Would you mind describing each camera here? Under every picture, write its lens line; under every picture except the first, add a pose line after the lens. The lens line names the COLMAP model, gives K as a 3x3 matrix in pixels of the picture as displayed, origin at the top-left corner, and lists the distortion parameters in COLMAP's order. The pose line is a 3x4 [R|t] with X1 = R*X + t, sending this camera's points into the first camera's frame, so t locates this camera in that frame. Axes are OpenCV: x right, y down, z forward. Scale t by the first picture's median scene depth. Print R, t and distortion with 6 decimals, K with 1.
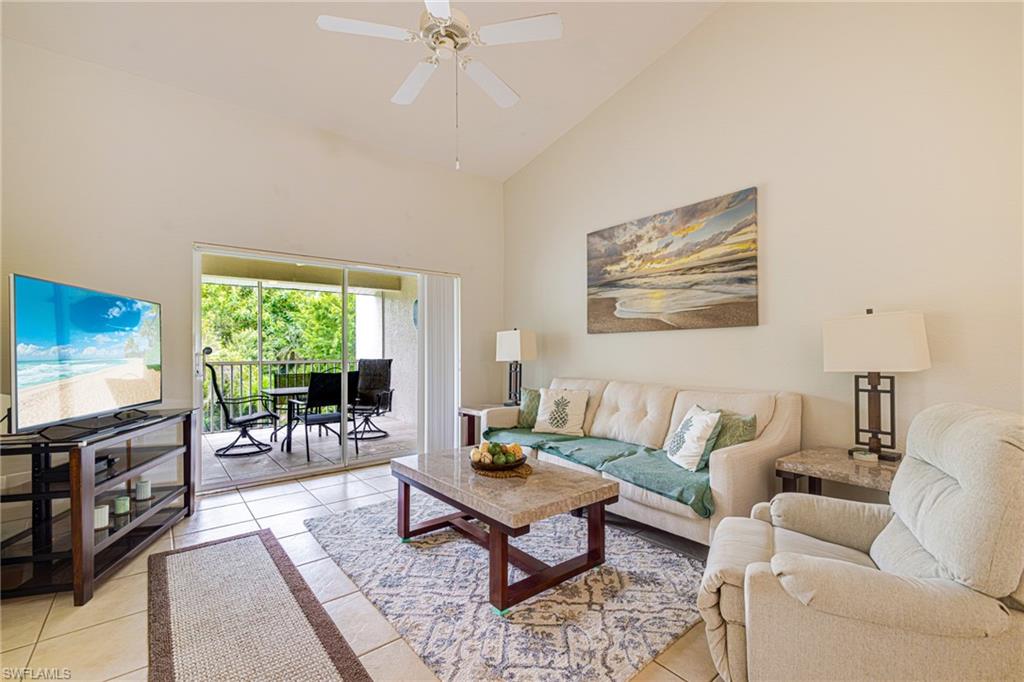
lens RADIAL K [[438.3, 0, 509.8], [0, 438.3, 349.7], [0, 0, 1]] dist [0.002593, 0.000084]
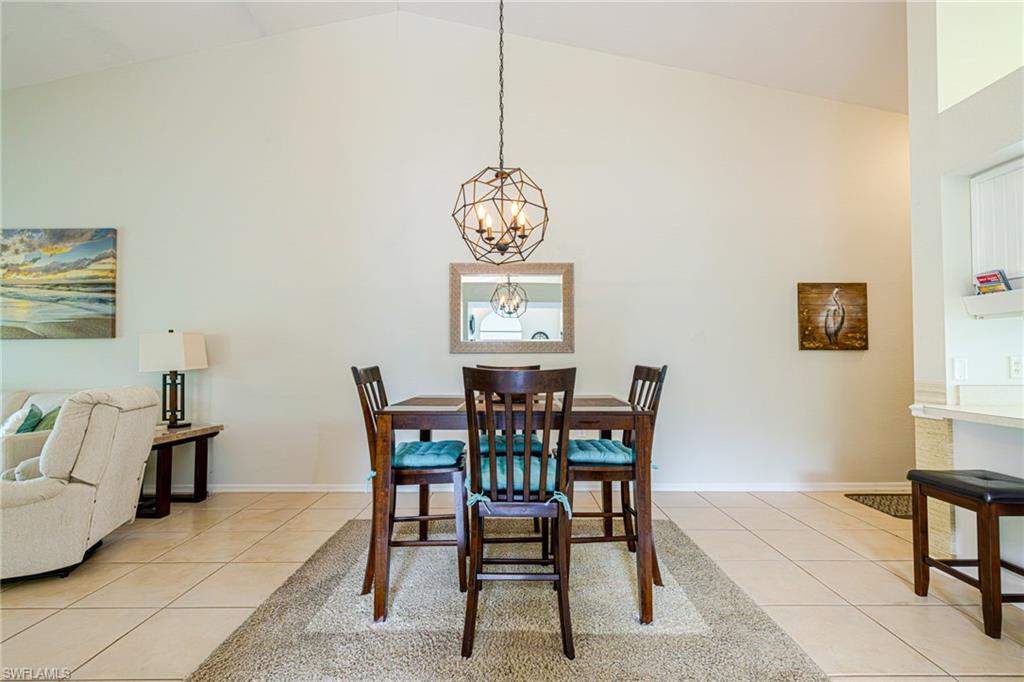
lens RADIAL K [[438.3, 0, 515.1], [0, 438.3, 343.1], [0, 0, 1]] dist [0.002593, 0.000084]
pose [[0.623502, 0.024013, 0.781453, 0.285769], [0.002813, 0.999453, -0.032956, 0.005049], [-0.781817, 0.022746, 0.623093, -0.662546]]
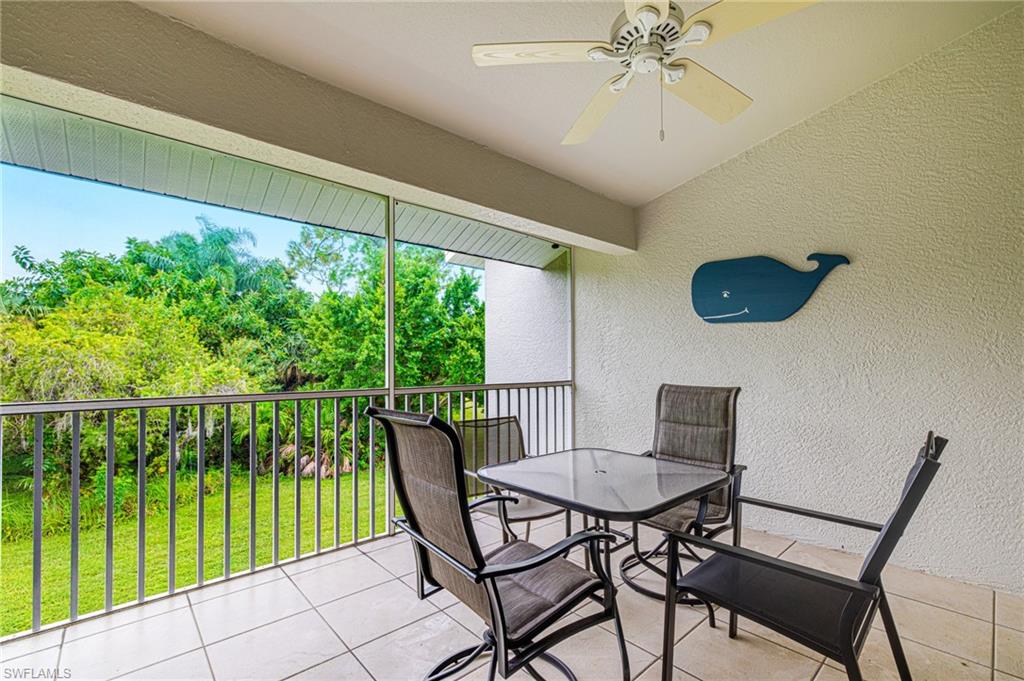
lens RADIAL K [[438.3, 0, 510.4], [0, 438.3, 357.6], [0, 0, 1]] dist [0.002593, 0.000084]
pose [[0.998690, 0.001629, 0.051140, -1.013270], [-0.000843, 0.999881, -0.015385, 0.003383], [-0.051159, 0.015321, 0.998573, 1.188334]]
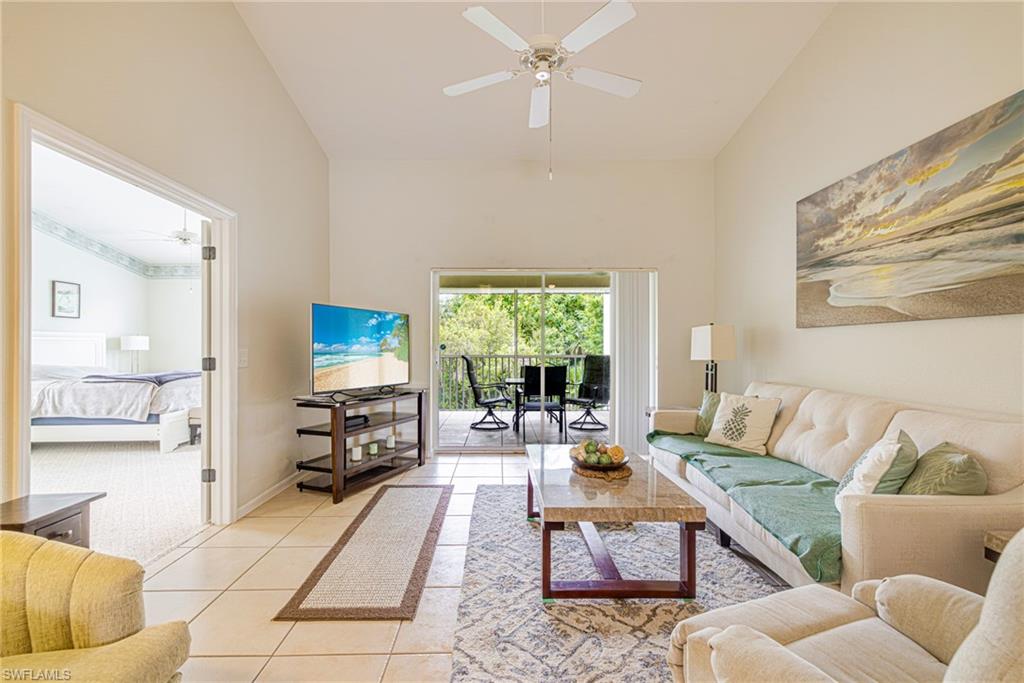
lens RADIAL K [[438.3, 0, 504.7], [0, 438.3, 342.7], [0, 0, 1]] dist [0.002593, 0.000084]
pose [[0.785422, -0.000160, -0.618961, 0.336175], [-0.002588, 0.999990, -0.003543, -0.007698], [0.618956, 0.004384, 0.785414, 0.069433]]
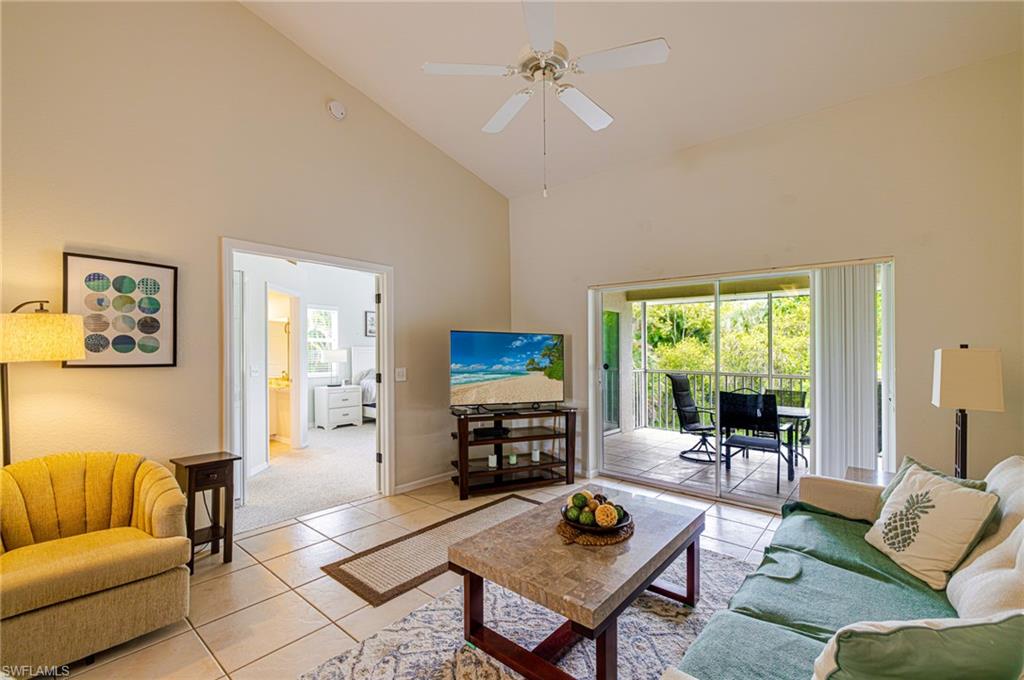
lens RADIAL K [[438.3, 0, 508.7], [0, 438.3, 351.0], [0, 0, 1]] dist [0.002593, 0.000084]
pose [[0.183722, 0.007275, -0.982951, 0.609191], [-0.008529, 0.999947, 0.005806, -0.055291], [0.982941, 0.007317, 0.183775, 0.545499]]
